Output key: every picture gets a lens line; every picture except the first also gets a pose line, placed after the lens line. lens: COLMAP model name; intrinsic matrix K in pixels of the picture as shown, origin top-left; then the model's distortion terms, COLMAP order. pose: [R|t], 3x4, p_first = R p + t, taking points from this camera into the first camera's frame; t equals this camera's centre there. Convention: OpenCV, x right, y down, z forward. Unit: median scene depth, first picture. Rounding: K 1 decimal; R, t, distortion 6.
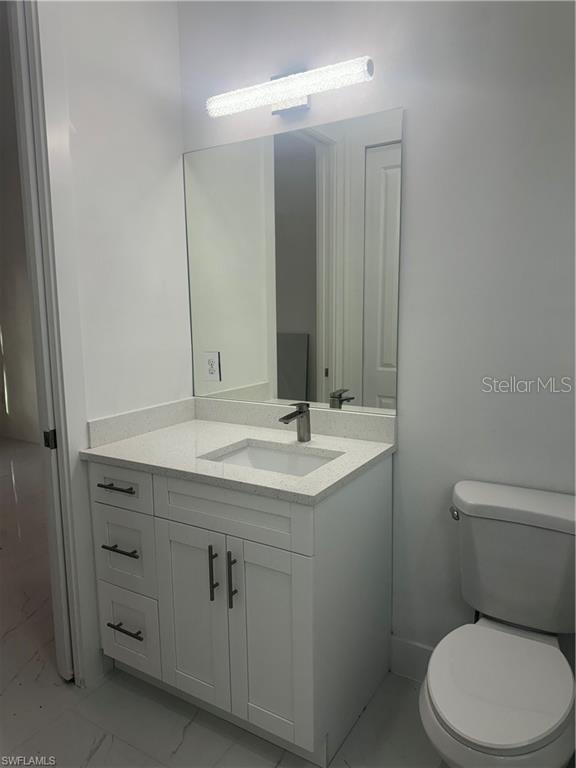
lens RADIAL K [[537.8, 0, 287.6], [0, 537.8, 384.9], [0, 0, 1]] dist [0.062890, -0.068365]
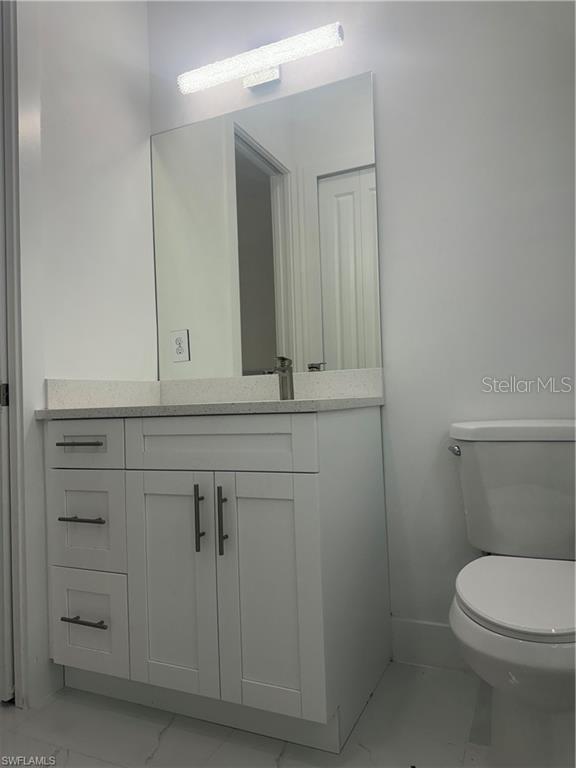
lens RADIAL K [[537.8, 0, 289.8], [0, 537.8, 390.6], [0, 0, 1]] dist [0.062890, -0.068365]
pose [[0.991764, -0.017753, 0.126842, -0.086433], [0.040314, 0.983279, -0.177588, 0.265471], [-0.121568, 0.181239, 0.975896, 0.086890]]
